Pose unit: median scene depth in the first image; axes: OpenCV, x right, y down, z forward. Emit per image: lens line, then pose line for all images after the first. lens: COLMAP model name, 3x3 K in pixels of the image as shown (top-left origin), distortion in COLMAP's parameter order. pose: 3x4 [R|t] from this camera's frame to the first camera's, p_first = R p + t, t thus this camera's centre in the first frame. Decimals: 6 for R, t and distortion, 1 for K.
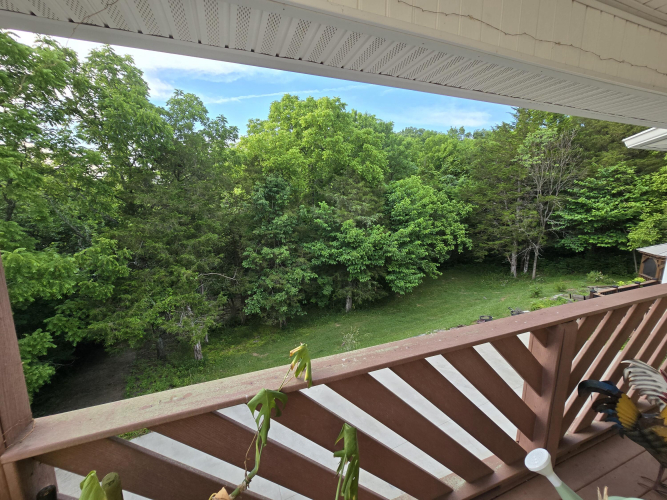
lens RADIAL K [[272.8, 0, 334.8], [0, 272.8, 249.1], [0, 0, 1]] dist [-0.003362, -0.000350]
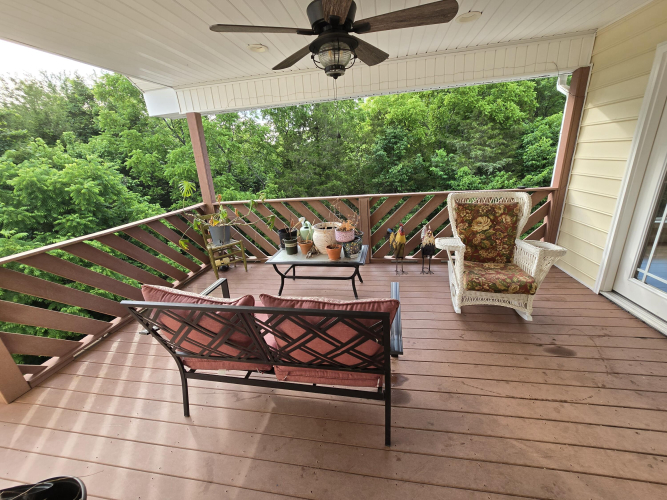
lens RADIAL K [[272.8, 0, 332.9], [0, 272.8, 249.6], [0, 0, 1]] dist [-0.003362, -0.000350]
pose [[0.856790, 0.115354, -0.502597, 0.174662], [-0.029592, 0.984051, 0.175407, 0.028616], [0.514815, -0.135414, 0.846539, -0.118491]]
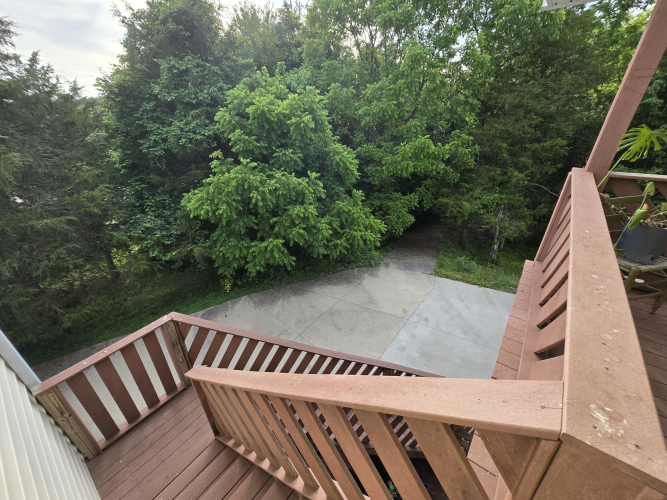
lens RADIAL K [[272.8, 0, 332.6], [0, 272.8, 250.9], [0, 0, 1]] dist [-0.003362, -0.000350]
pose [[0.523837, 0.392251, -0.756131, -0.001865], [-0.138213, 0.915043, 0.378937, 0.037243], [0.840531, -0.093994, 0.533548, -0.150067]]
